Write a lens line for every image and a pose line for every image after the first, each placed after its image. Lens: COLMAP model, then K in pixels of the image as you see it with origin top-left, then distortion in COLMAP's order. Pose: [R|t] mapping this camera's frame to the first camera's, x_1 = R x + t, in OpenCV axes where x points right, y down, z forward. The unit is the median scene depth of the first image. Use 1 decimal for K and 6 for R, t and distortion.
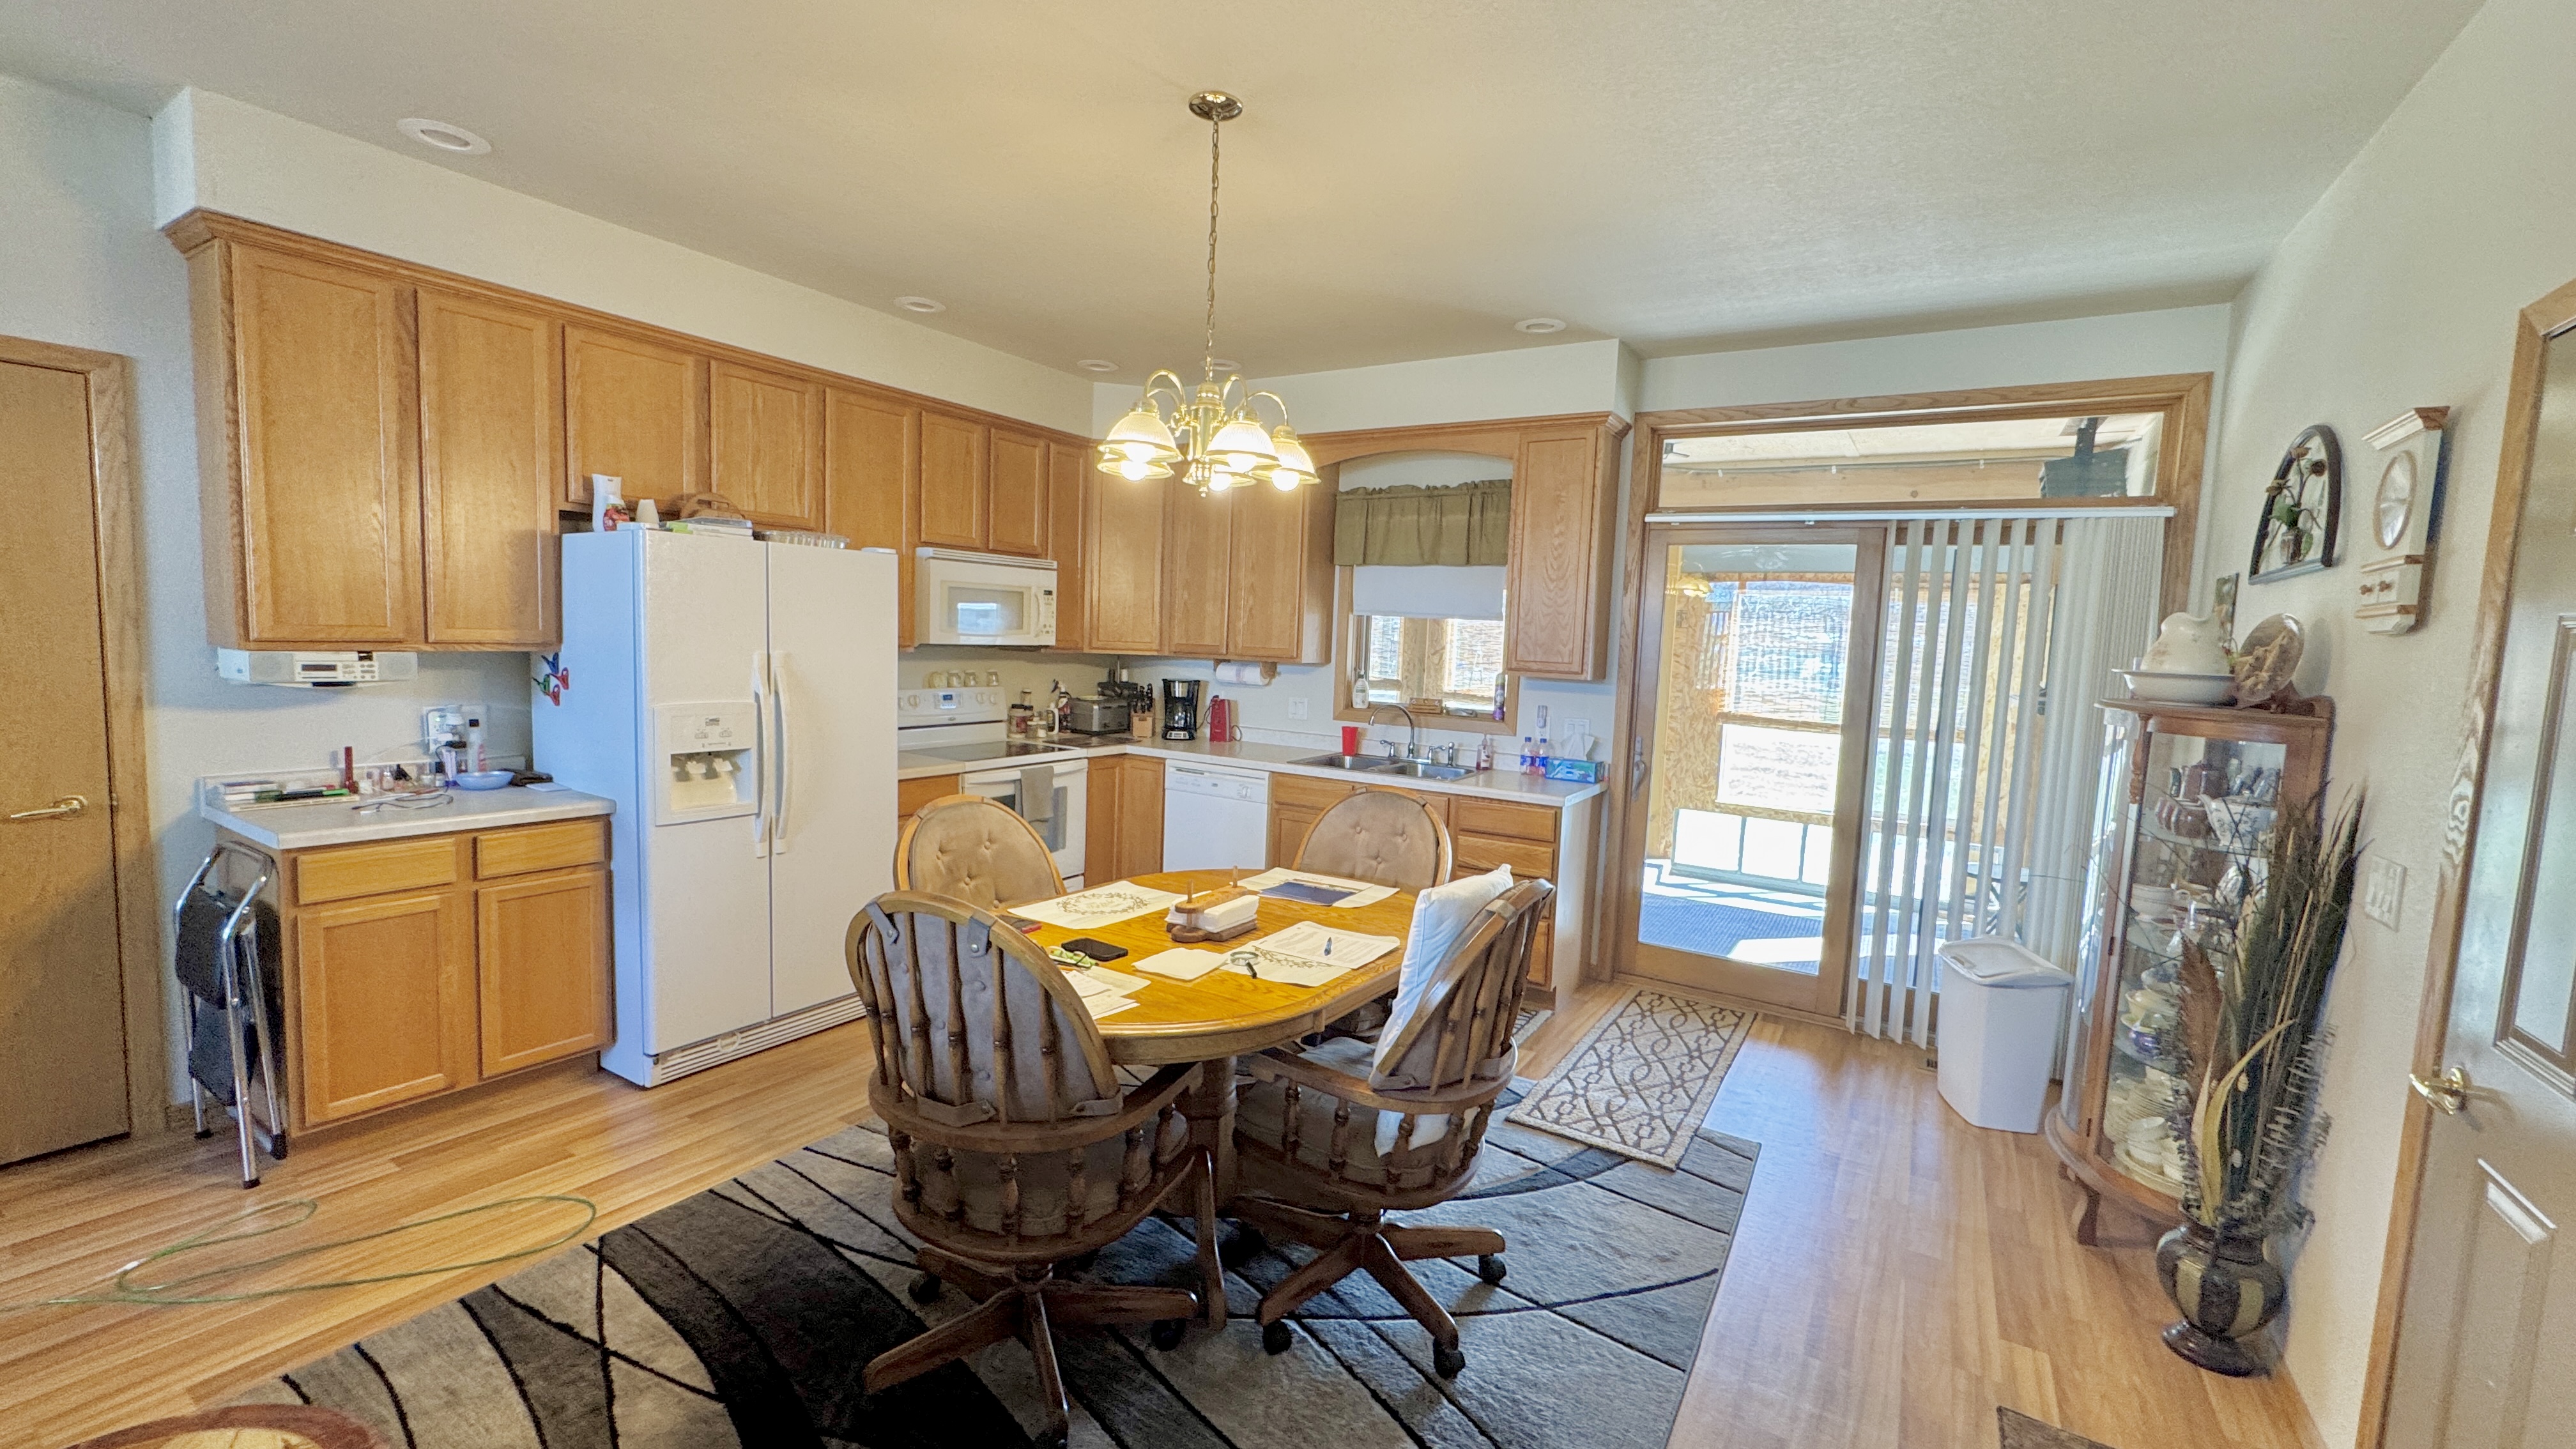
lens RADIAL K [[1025.9, 0, 1282.3], [0, 1025.9, 725.4], [0, 0, 1]] dist [-0.005636, 0.001536]
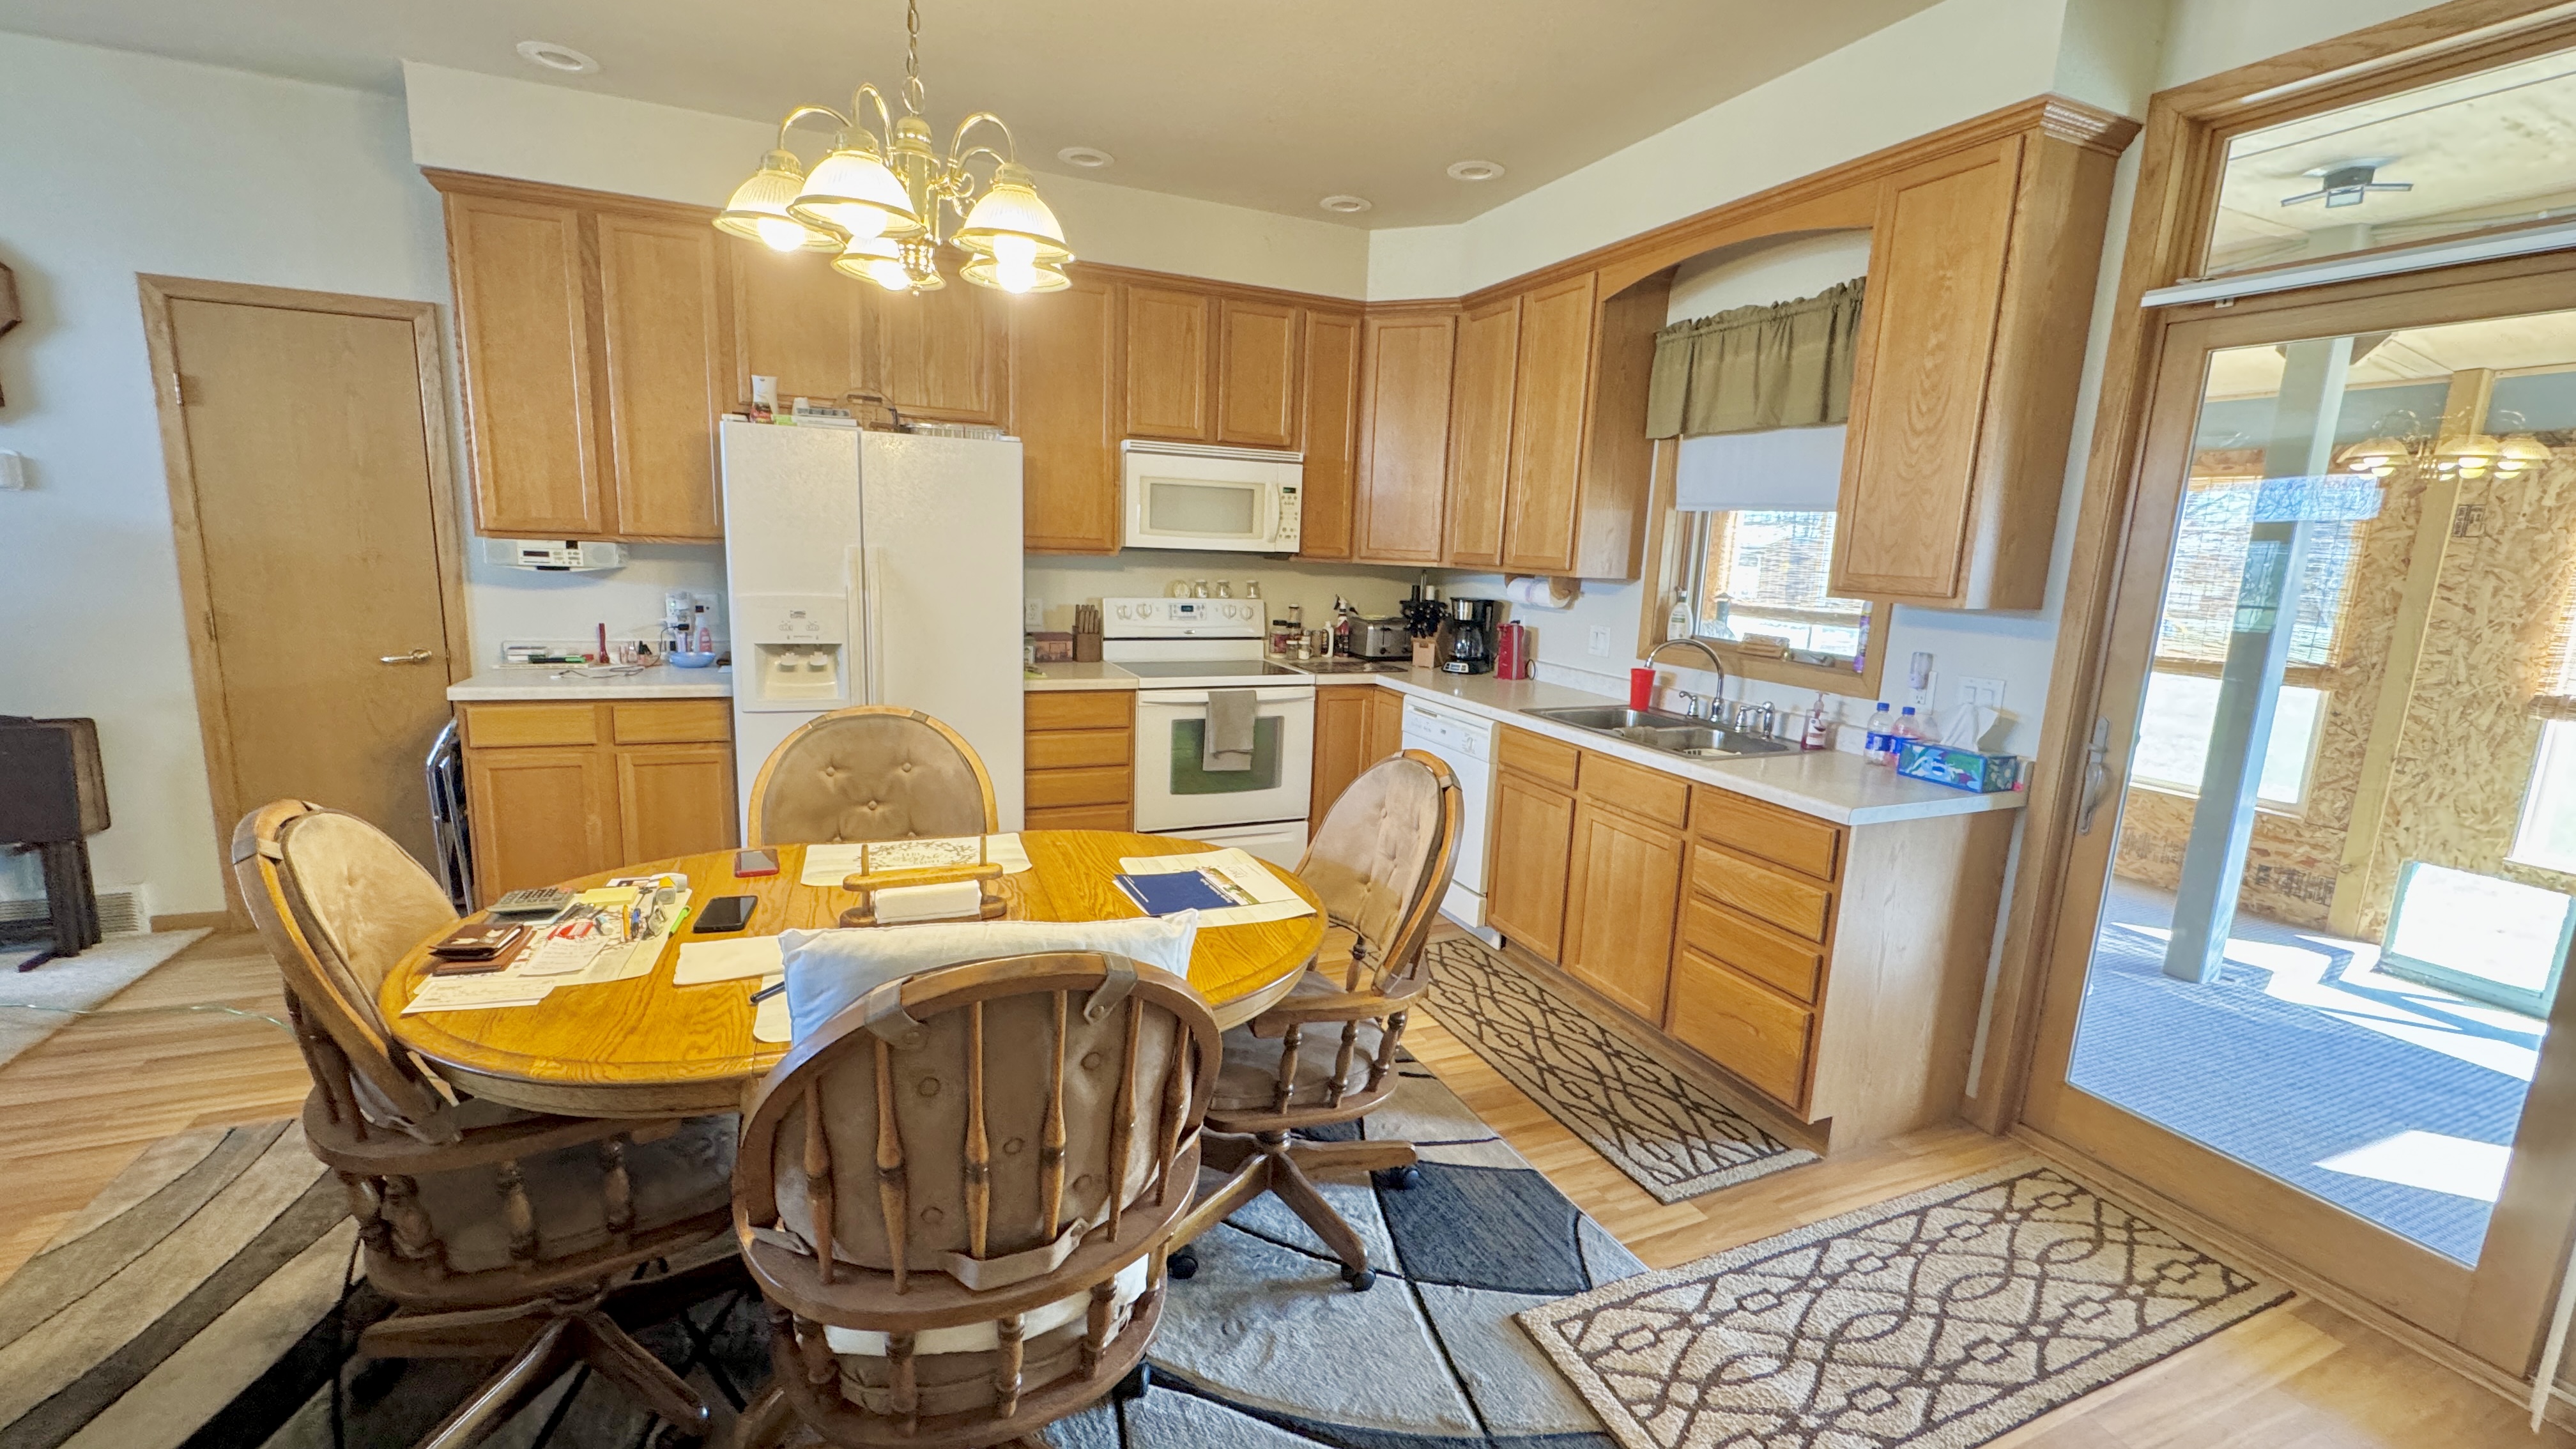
lens RADIAL K [[1025.9, 0, 1284.2], [0, 1025.9, 722.8], [0, 0, 1]] dist [-0.005636, 0.001536]
pose [[0.826942, 0.093874, -0.554396, 0.281600], [-0.059193, 0.995020, 0.080191, -0.004419], [0.559163, -0.033497, 0.828381, 0.298458]]
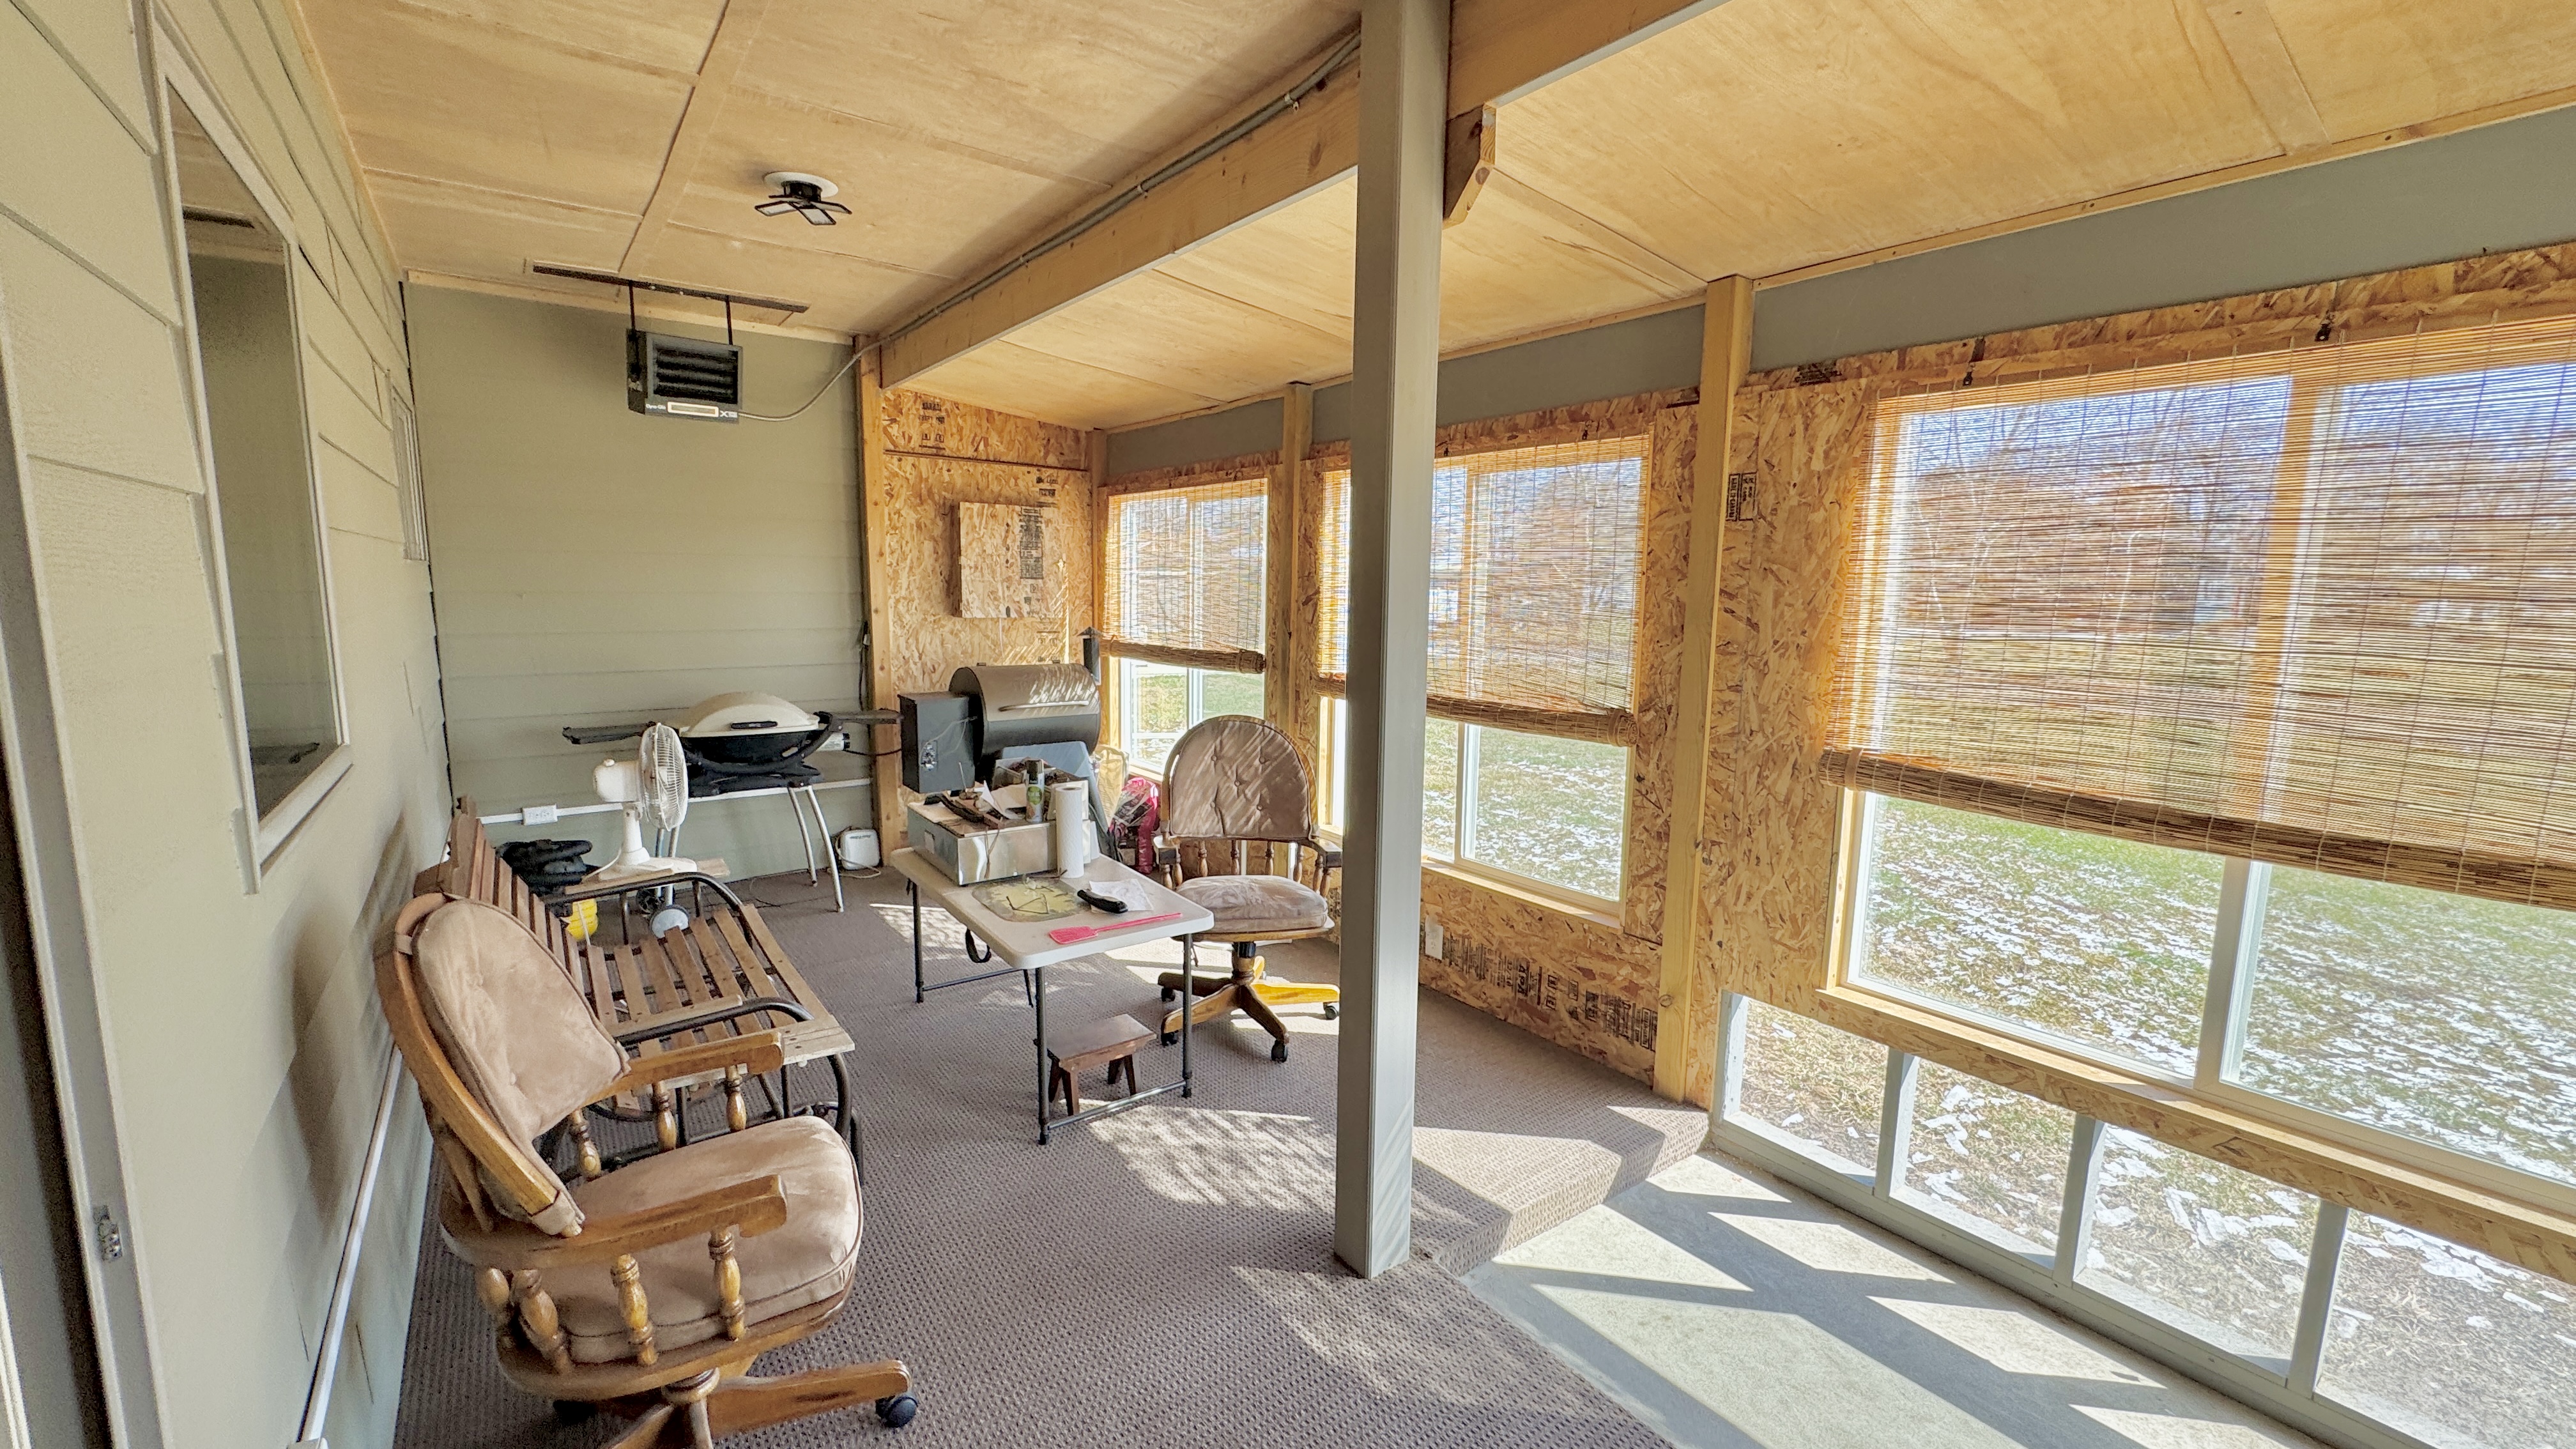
lens RADIAL K [[1025.9, 0, 1281.6], [0, 1025.9, 722.7], [0, 0, 1]] dist [-0.005636, 0.001536]
pose [[0.932826, 0.020437, -0.359748, 0.582307], [-0.005554, 0.999087, 0.042355, -0.057019], [0.360285, -0.037512, 0.932088, 0.922171]]
